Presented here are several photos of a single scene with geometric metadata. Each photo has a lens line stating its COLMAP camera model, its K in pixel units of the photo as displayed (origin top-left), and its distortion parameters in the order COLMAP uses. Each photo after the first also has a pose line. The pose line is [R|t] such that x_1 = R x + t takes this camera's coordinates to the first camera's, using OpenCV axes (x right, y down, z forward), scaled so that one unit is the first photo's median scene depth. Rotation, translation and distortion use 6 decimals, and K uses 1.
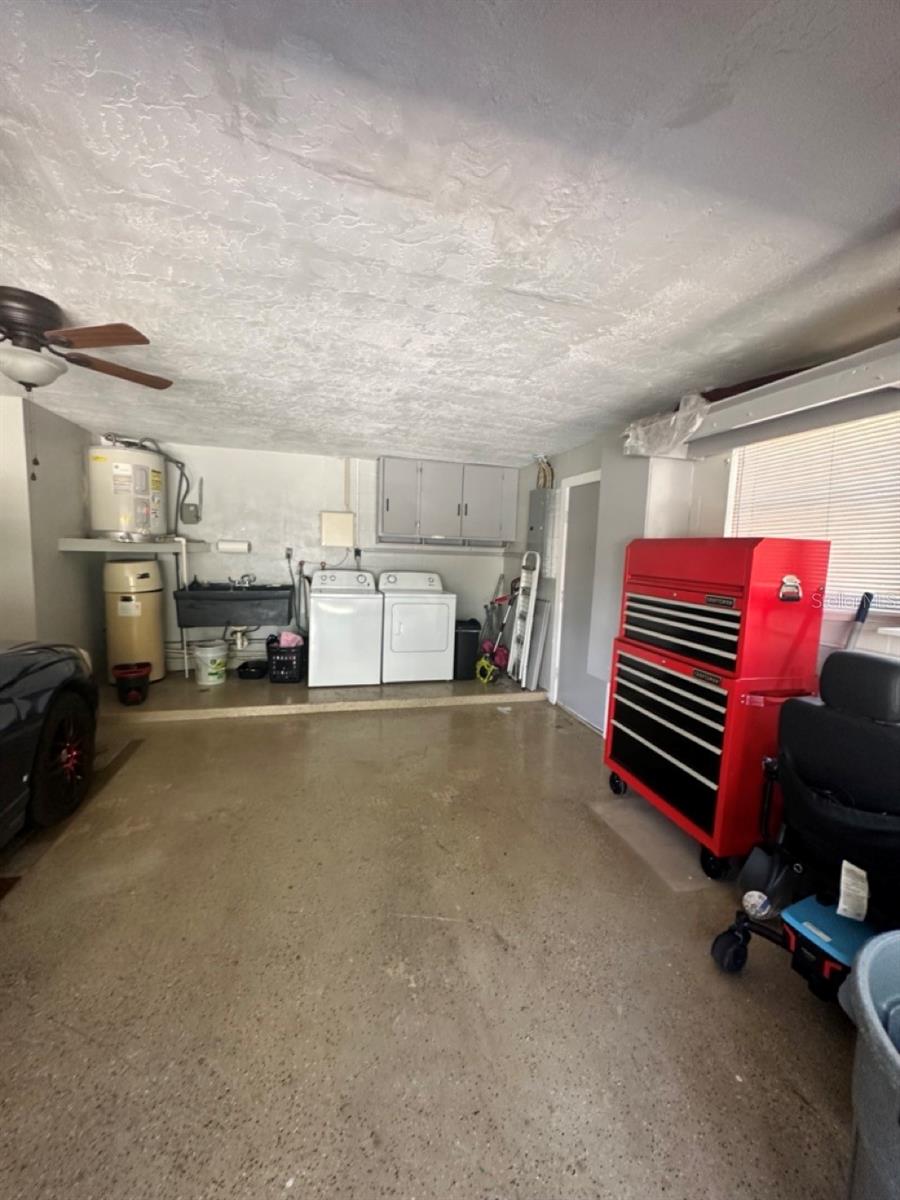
lens RADIAL K [[476.8, 0, 447.6], [0, 476.8, 605.4], [0, 0, 1]] dist [-0.001579, -0.000023]
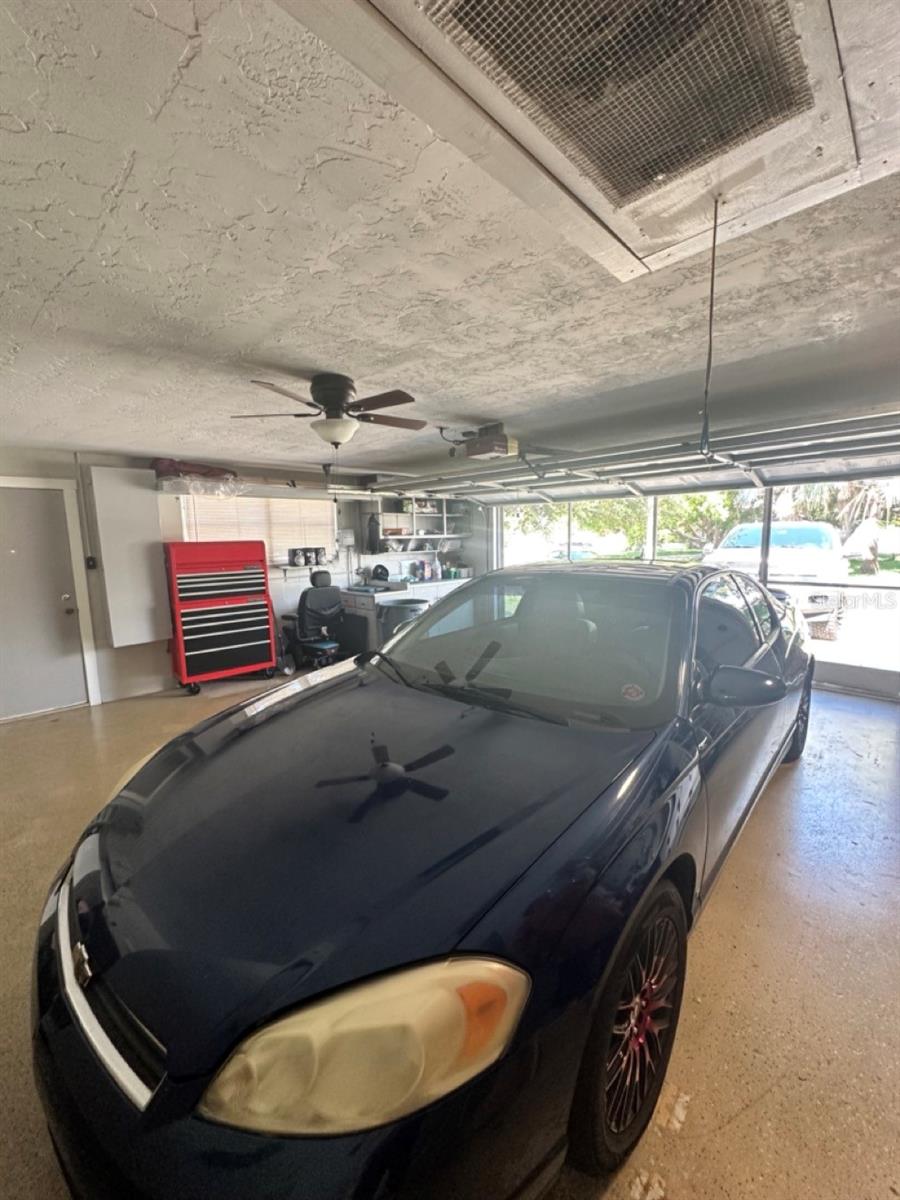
lens RADIAL K [[476.8, 0, 447.6], [0, 476.8, 605.4], [0, 0, 1]] dist [-0.001579, -0.000023]
pose [[-0.516881, -0.122294, 0.847277, -1.981756], [0.106355, 0.972901, 0.205308, -0.210728], [-0.849425, 0.196232, -0.489868, 1.370066]]
